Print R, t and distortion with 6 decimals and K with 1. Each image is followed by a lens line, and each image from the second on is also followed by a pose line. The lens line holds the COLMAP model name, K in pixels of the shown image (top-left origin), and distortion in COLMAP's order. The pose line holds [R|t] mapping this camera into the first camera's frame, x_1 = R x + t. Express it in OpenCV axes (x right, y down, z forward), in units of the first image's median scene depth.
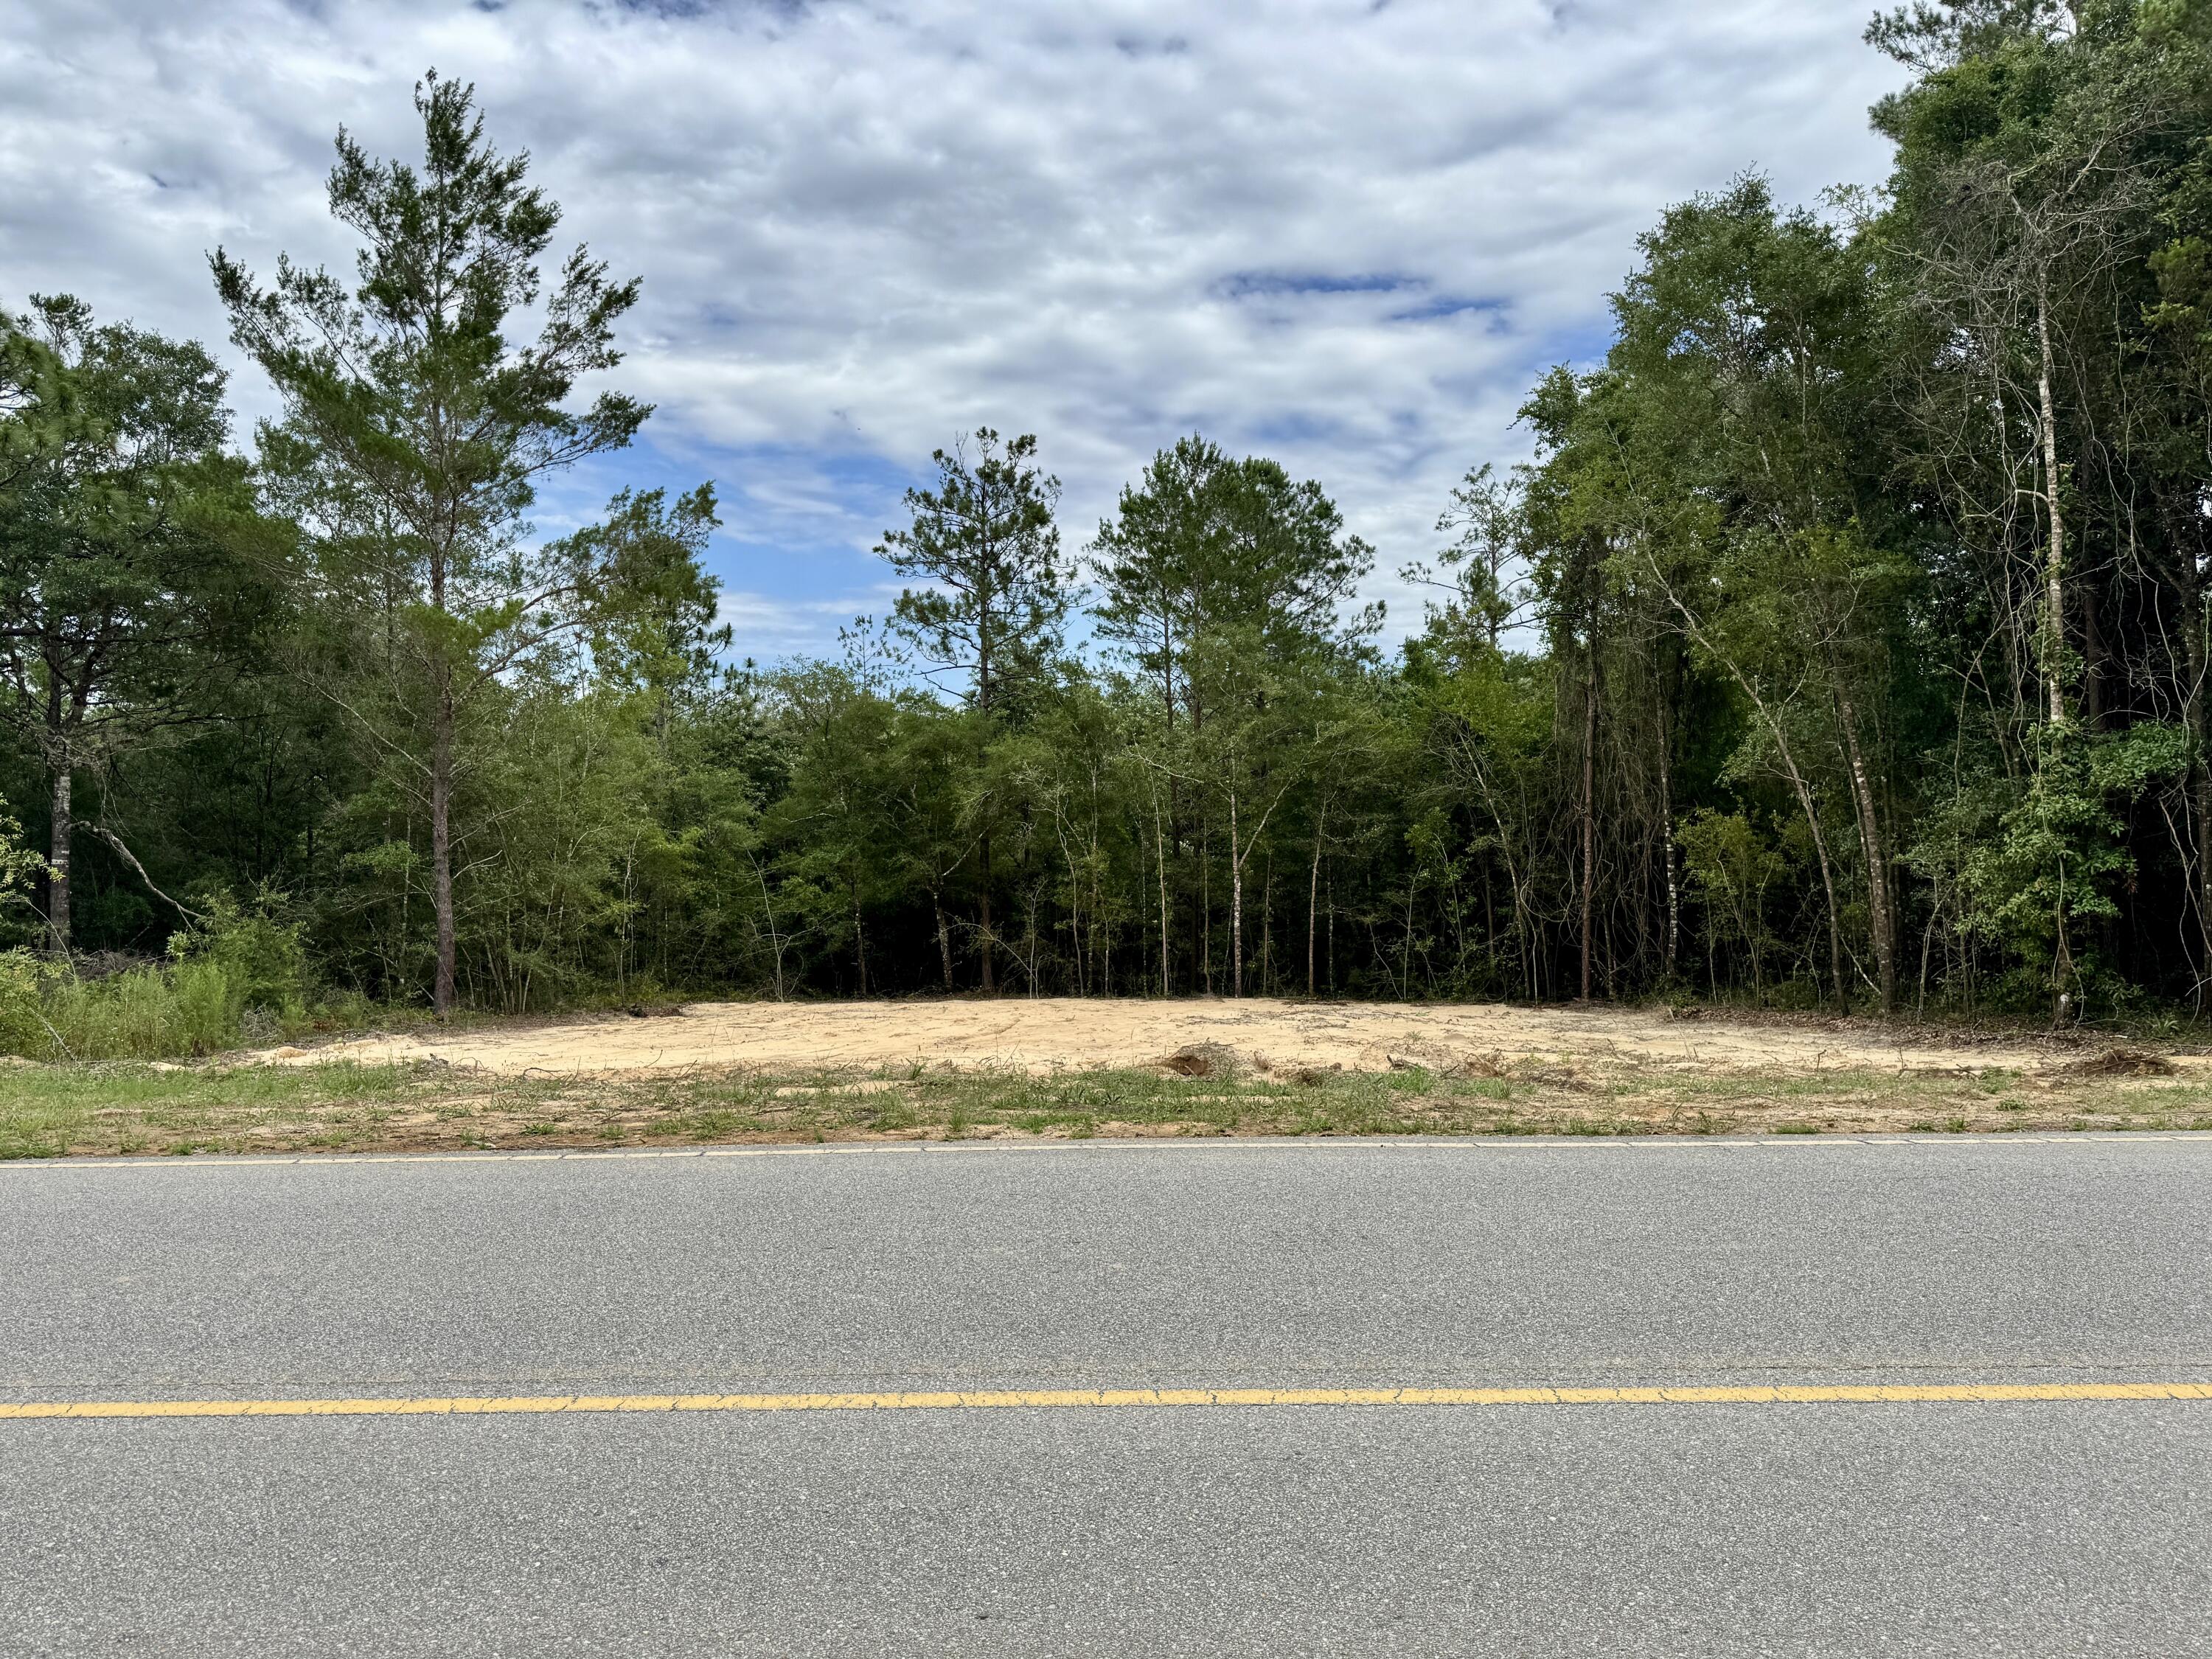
lens RADIAL K [[1531.0, 0, 1081.1], [0, 1531.0, 803.6], [0, 0, 1]] dist [0.103371, -0.125096]
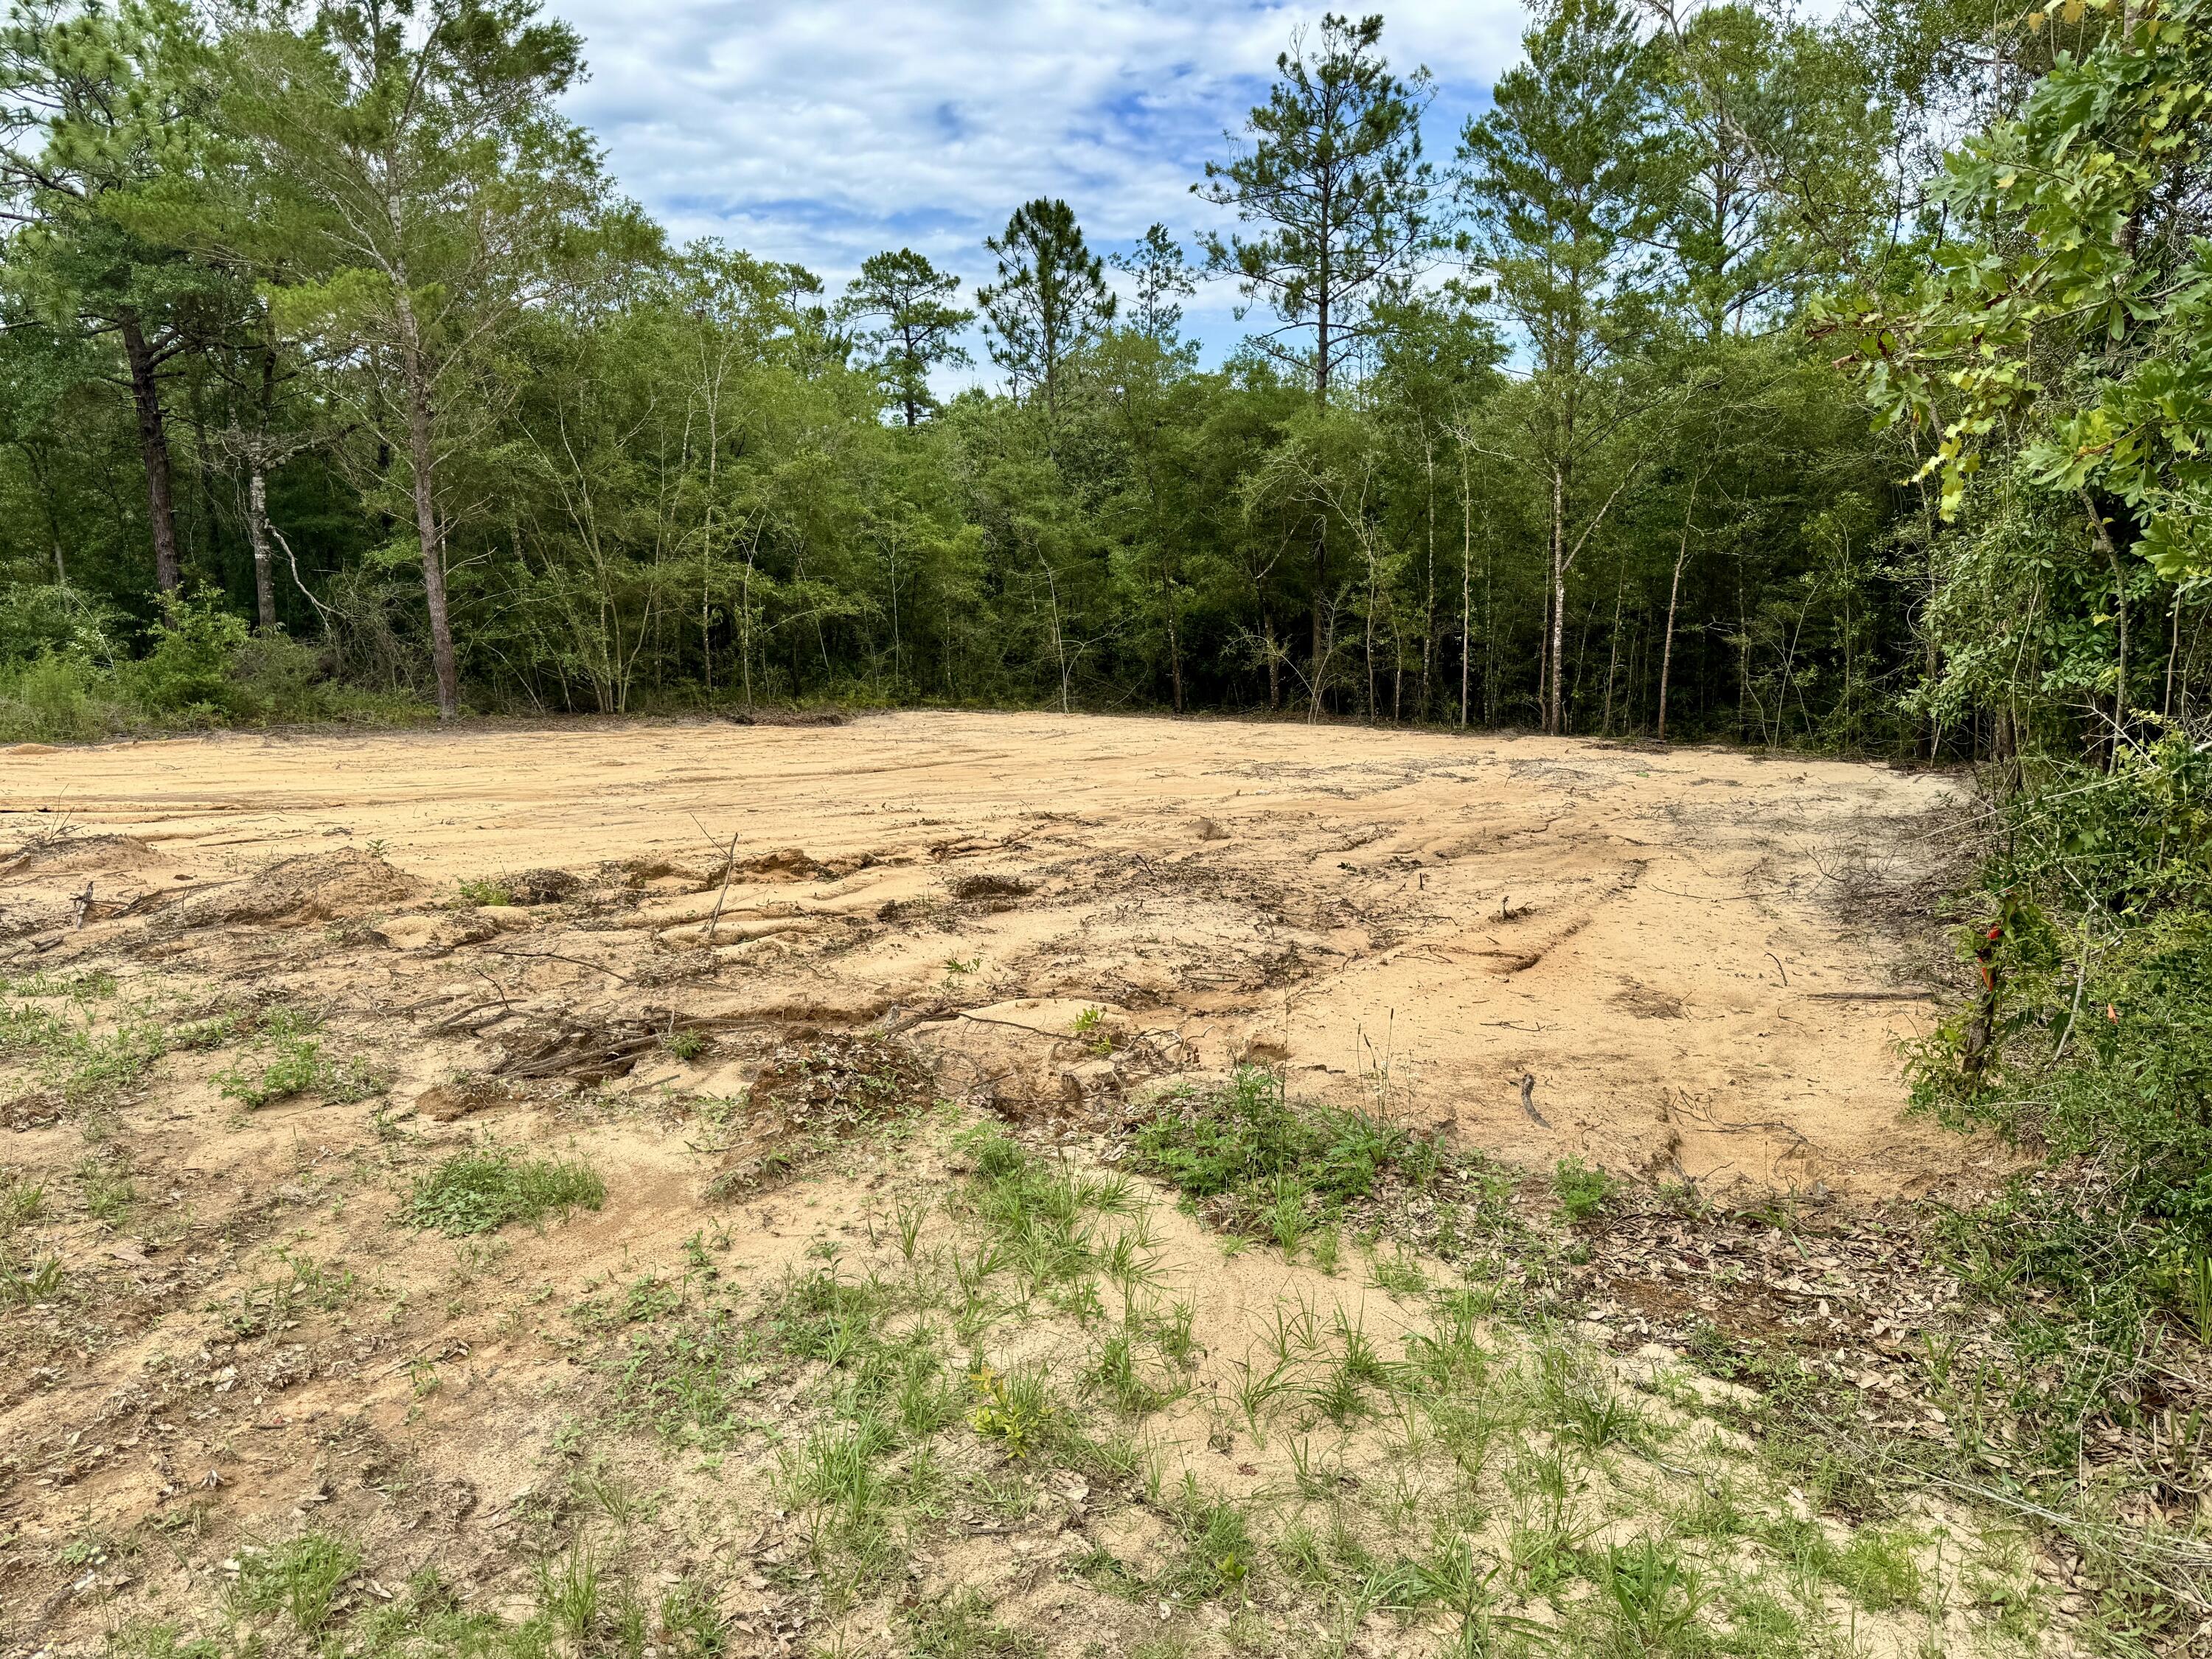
lens RADIAL K [[1534.0, 0, 1106.0], [0, 1534.0, 829.5], [0, 0, 1]] dist [0.035627, -0.121703]
pose [[0.875755, 0.083279, -0.475518, 0.320128], [0.018689, 0.978421, 0.205774, 0.006824], [0.482394, -0.189094, 0.855301, 0.226048]]
